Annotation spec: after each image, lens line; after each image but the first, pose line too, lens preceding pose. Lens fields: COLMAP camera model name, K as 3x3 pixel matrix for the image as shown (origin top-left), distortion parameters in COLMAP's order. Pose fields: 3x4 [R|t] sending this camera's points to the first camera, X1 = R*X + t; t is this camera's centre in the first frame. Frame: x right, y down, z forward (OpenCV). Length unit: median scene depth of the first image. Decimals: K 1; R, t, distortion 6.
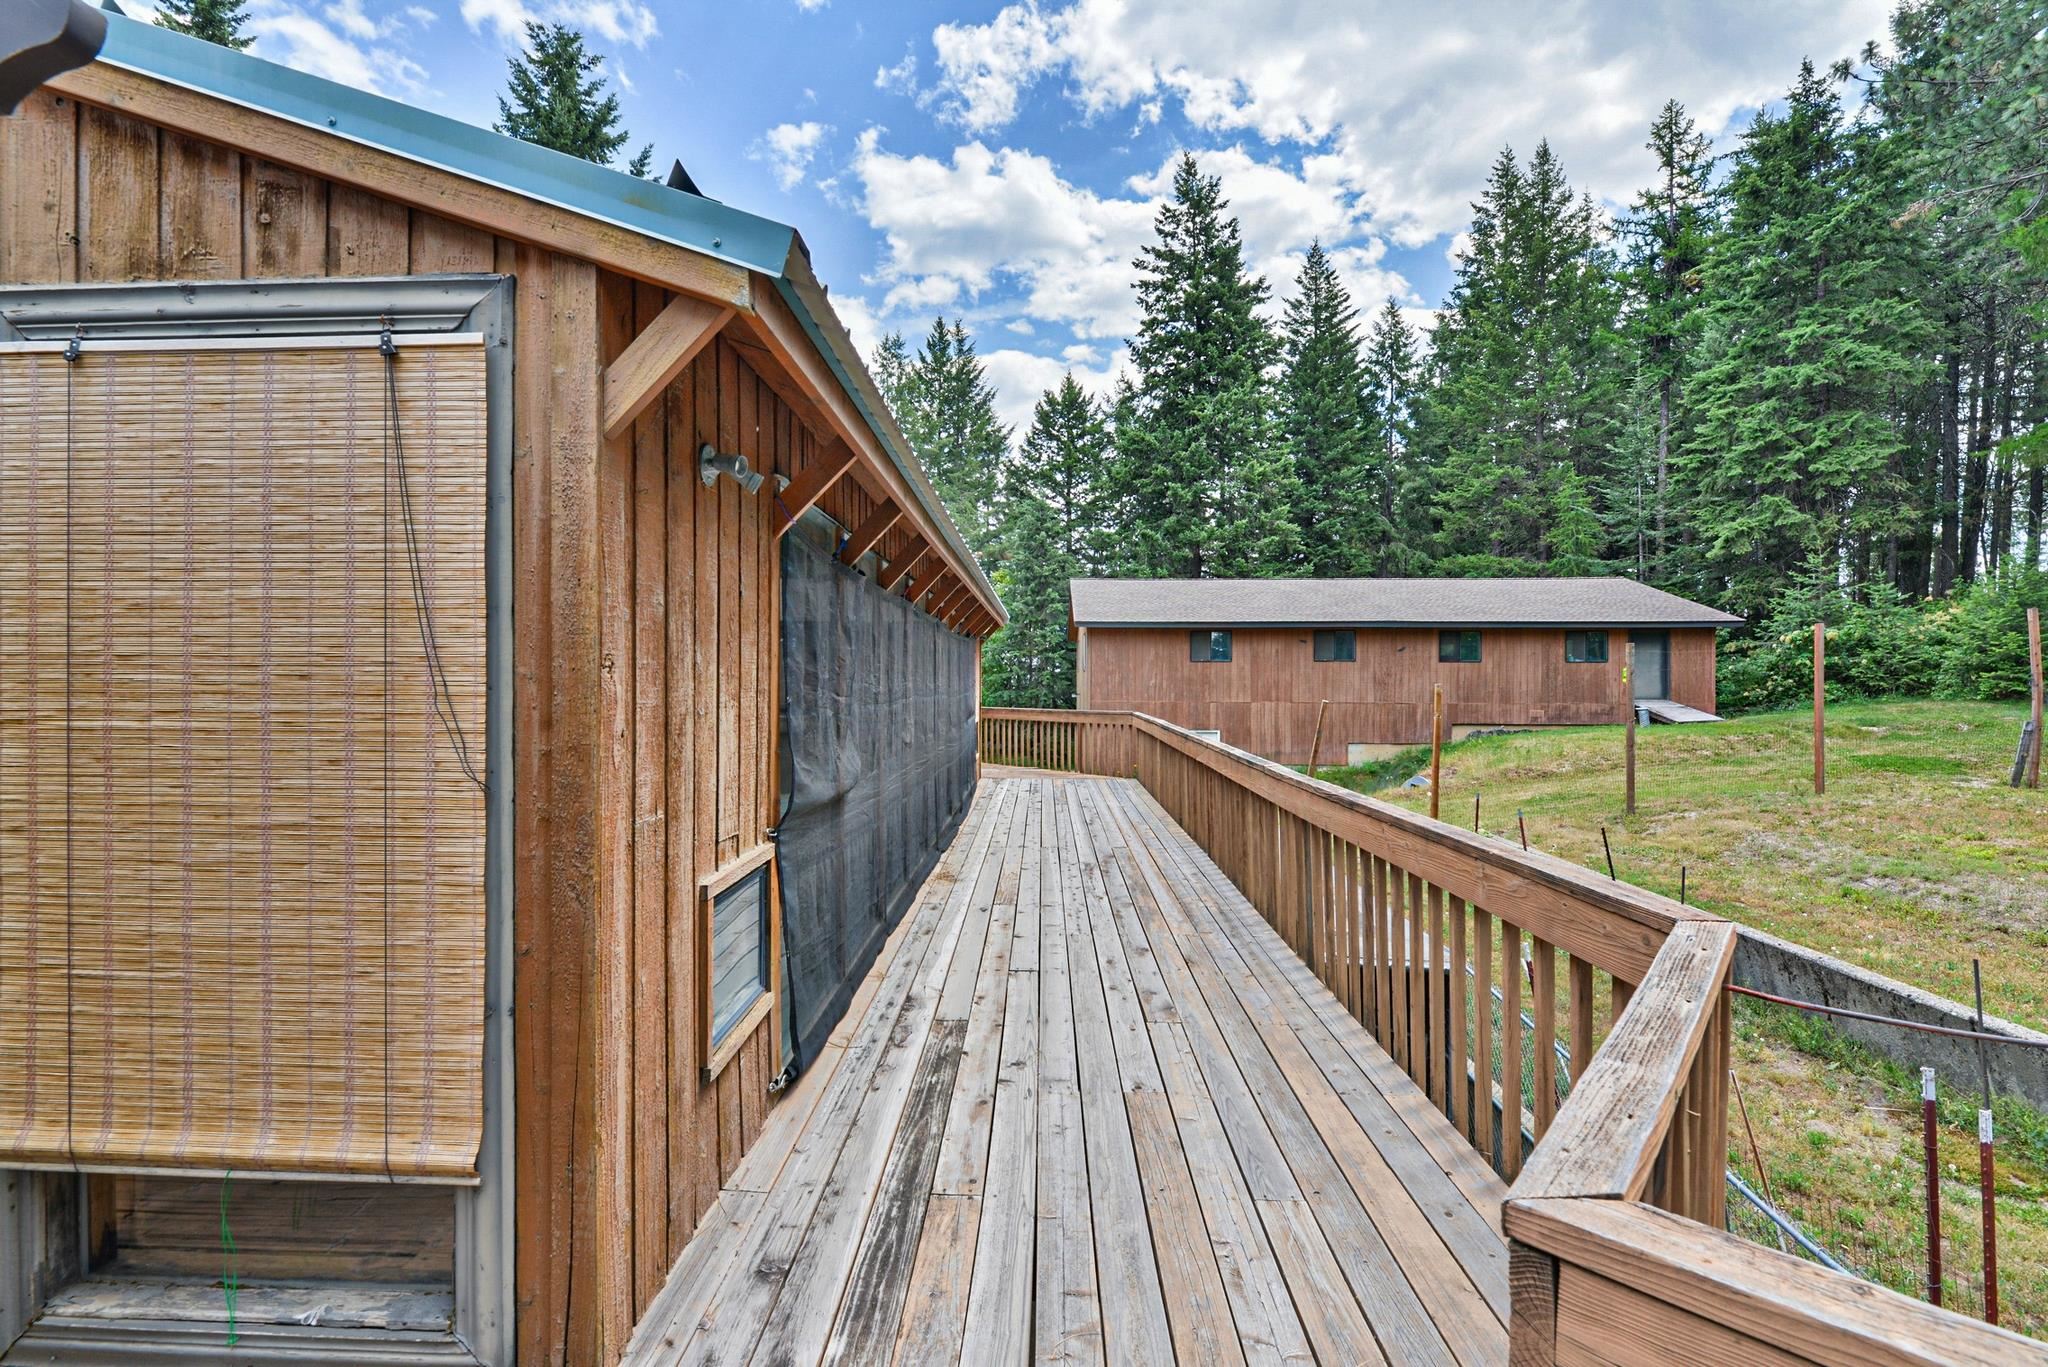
lens RADIAL K [[893.7, 0, 1022.0], [0, 893.7, 678.0], [0, 0, 1]] dist [-0.000753, -0.000080]
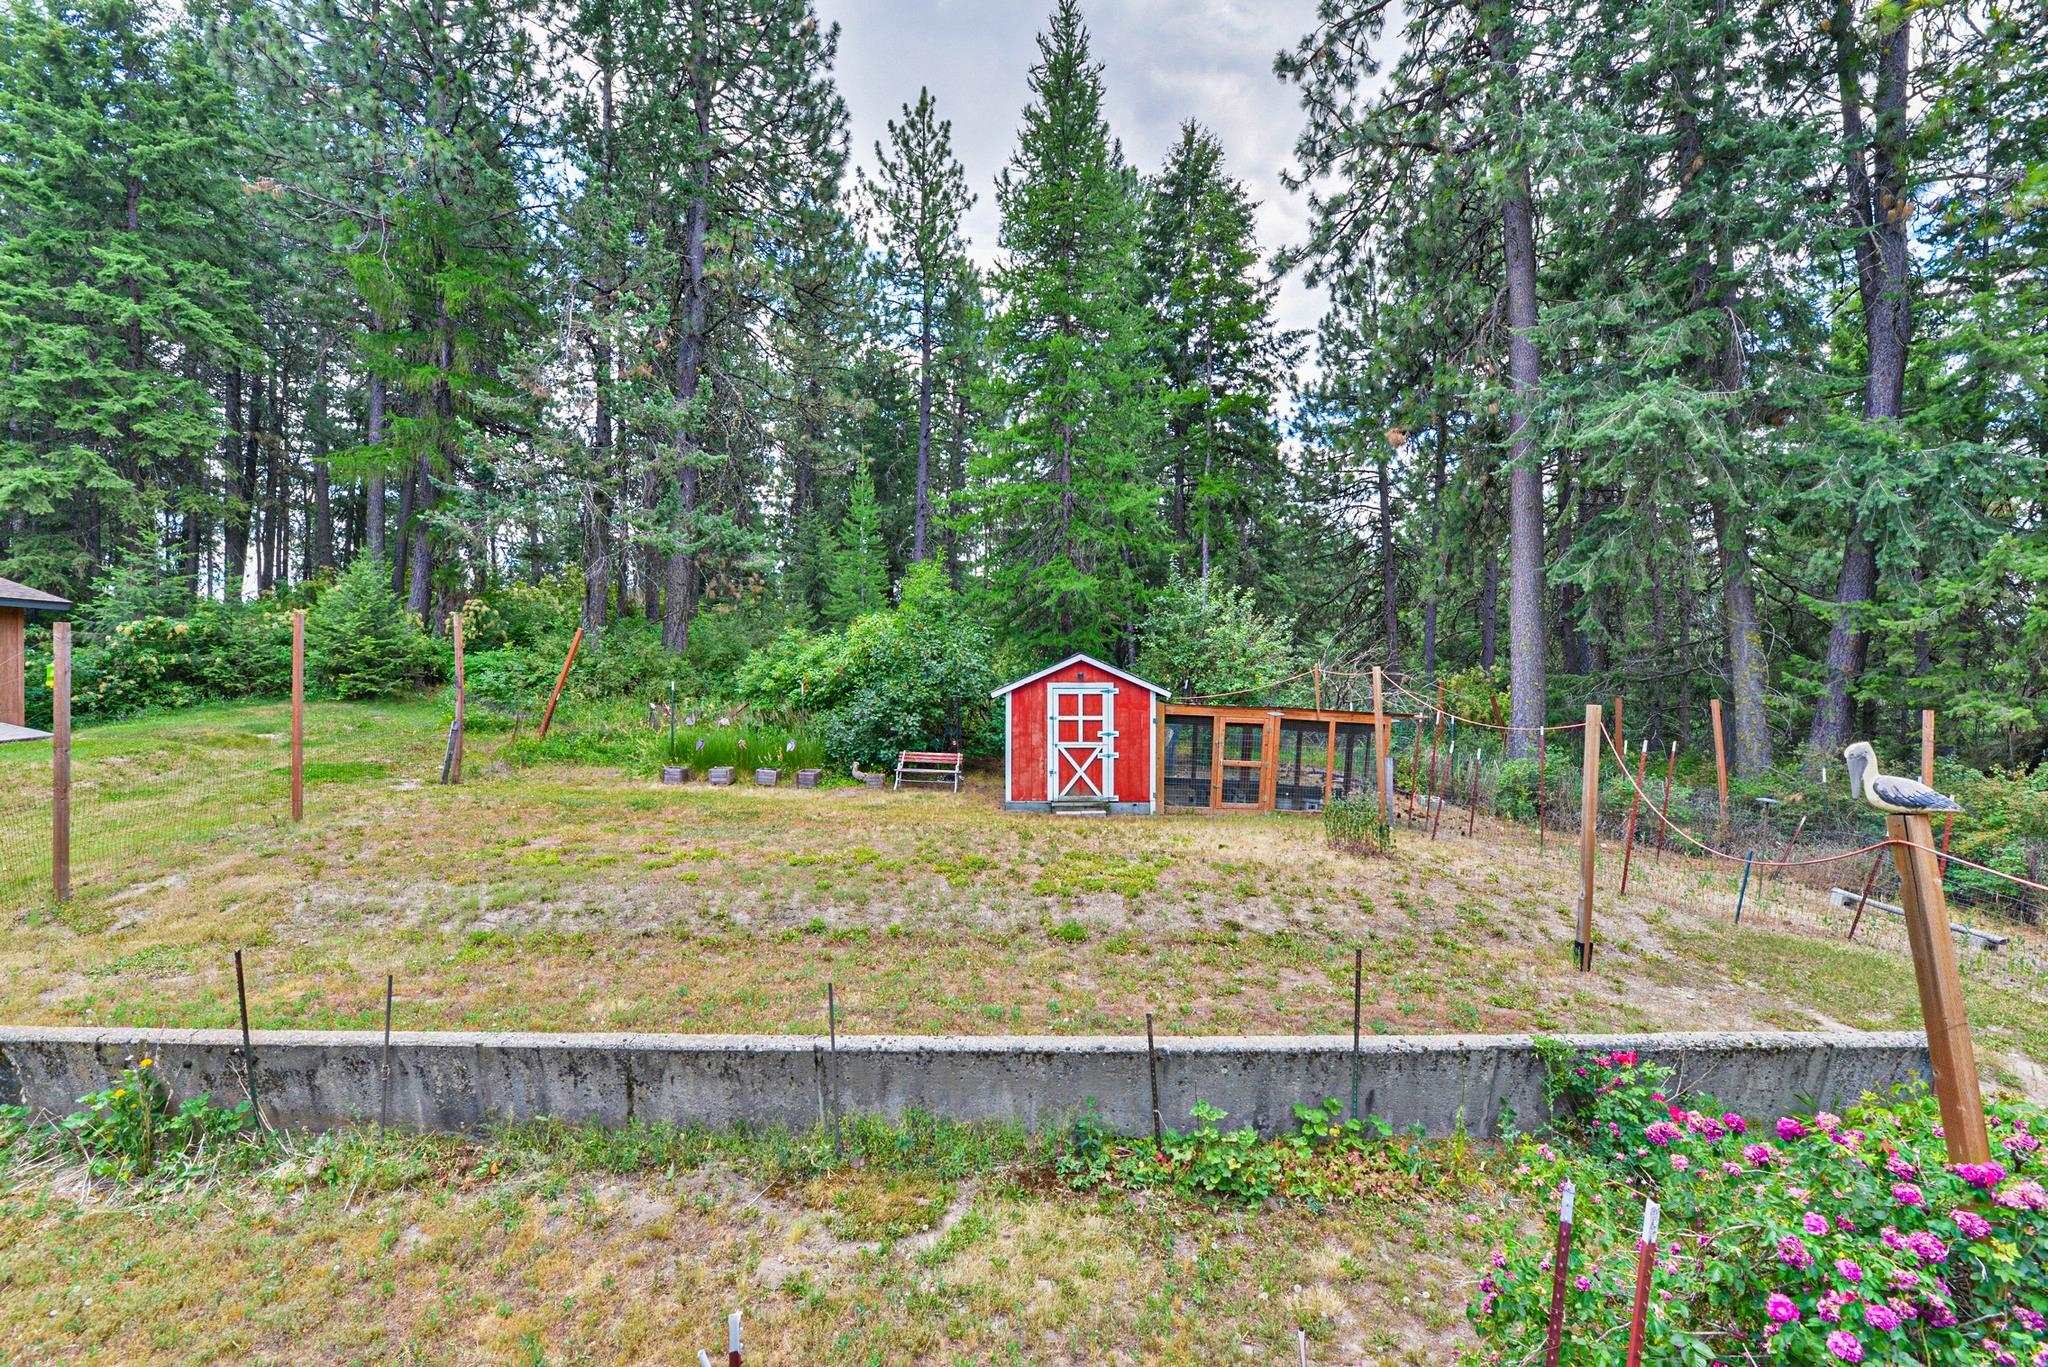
lens RADIAL K [[893.7, 0, 1024.4], [0, 893.7, 683.0], [0, 0, 1]] dist [-0.000753, -0.000080]
pose [[-0.022588, -0.002048, 0.999743, 0.030595], [-0.003464, 0.999992, 0.001971, -0.000218], [-0.999739, -0.003418, -0.022595, 0.191096]]
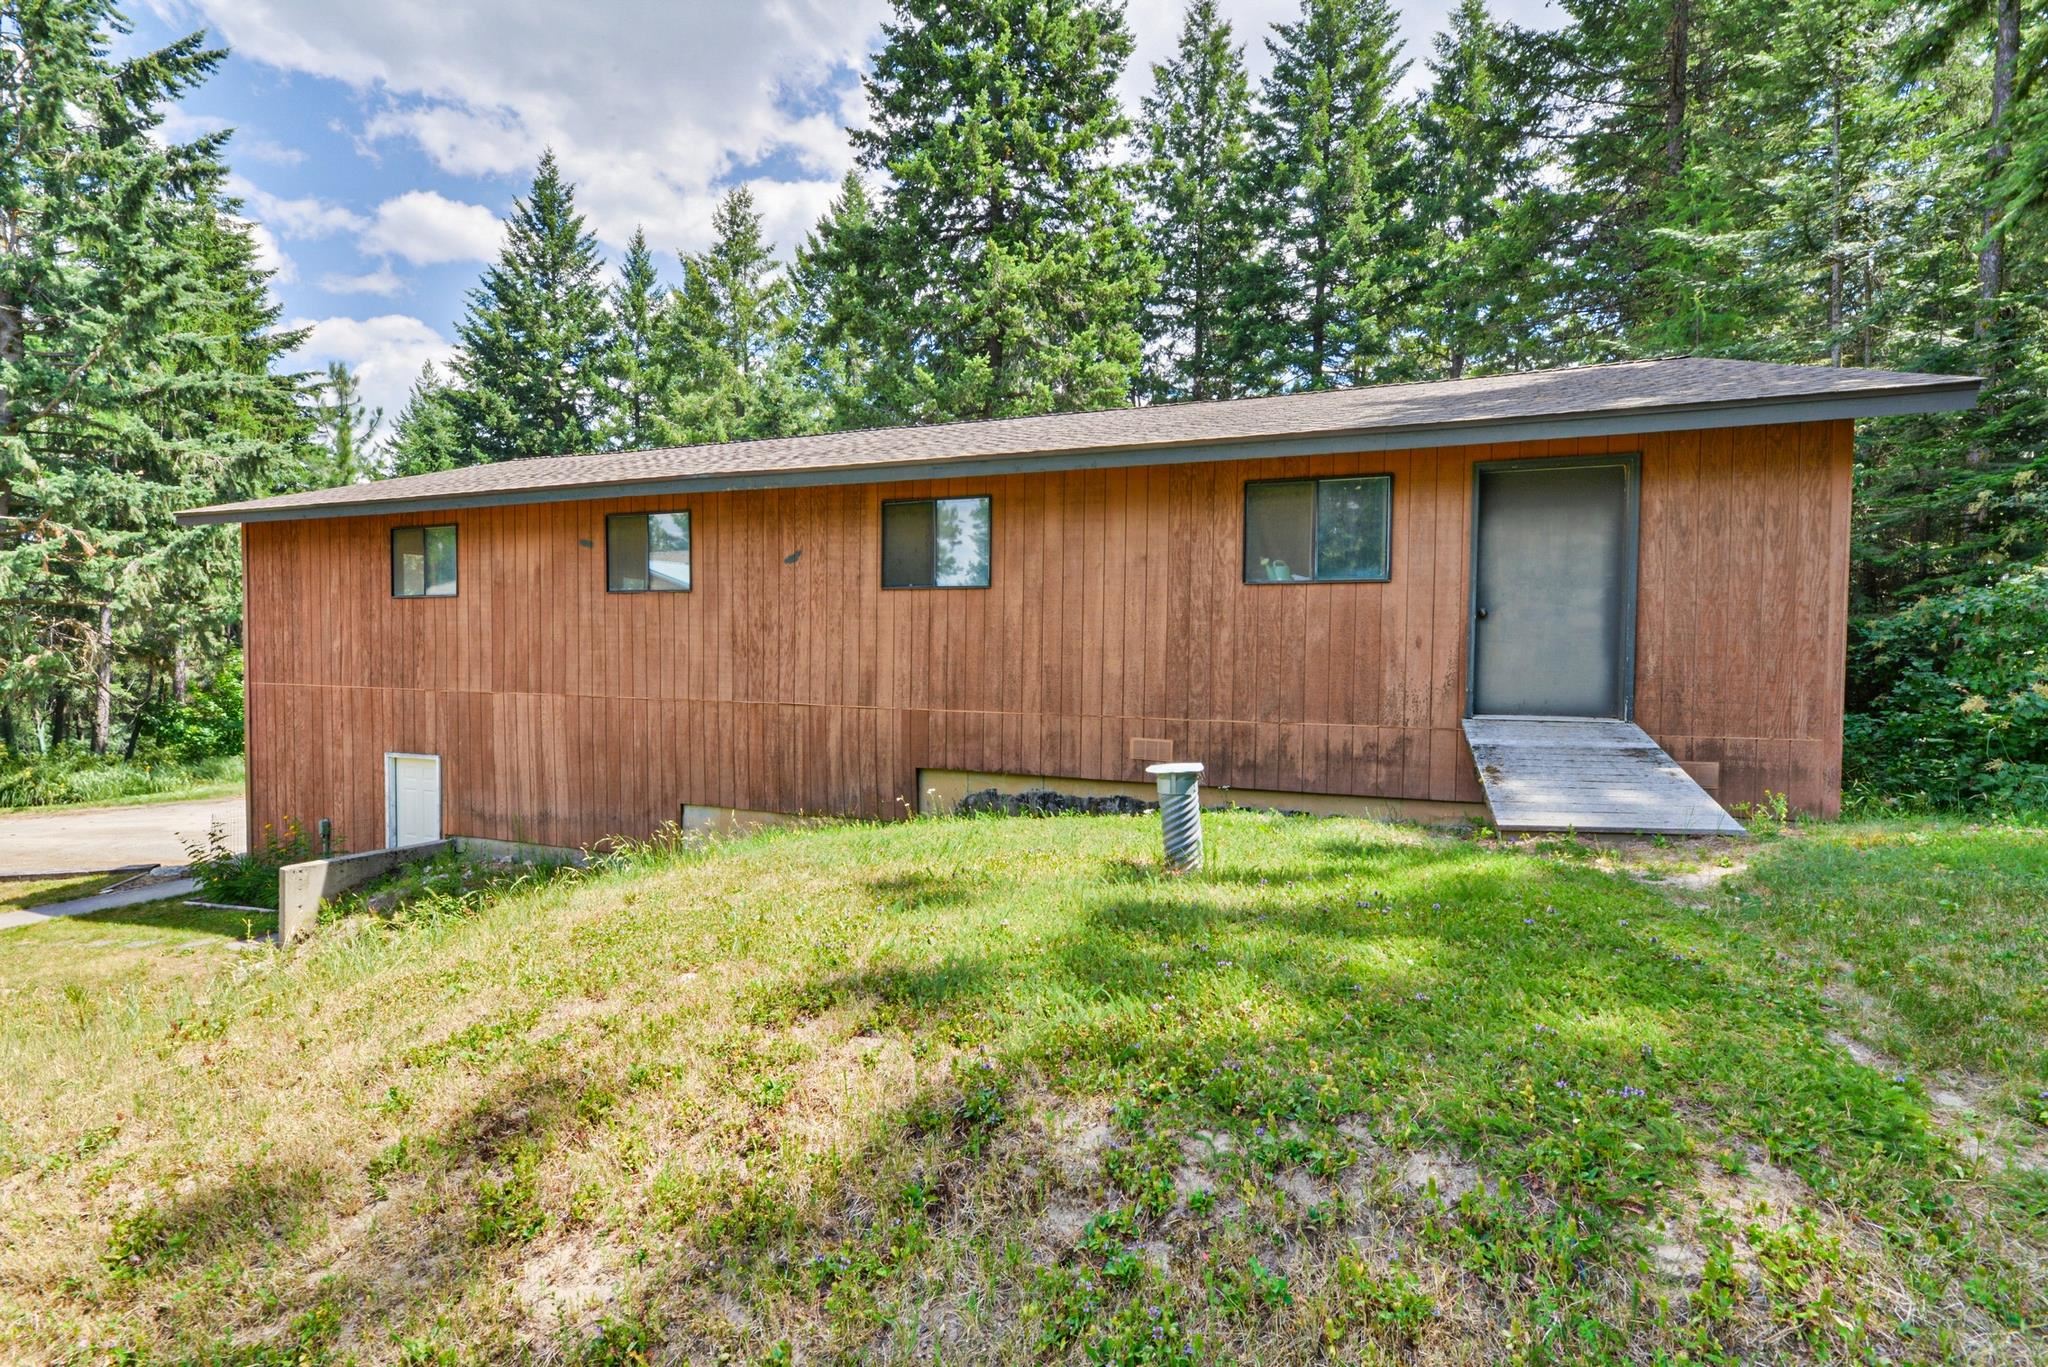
lens RADIAL K [[893.7, 0, 1020.6], [0, 893.7, 682.8], [0, 0, 1]] dist [-0.000753, -0.000080]
pose [[0.943526, 0.014925, -0.330963, 0.641633], [-0.007956, 0.999717, 0.022404, 0.010499], [0.331204, -0.018505, 0.943378, 0.694674]]
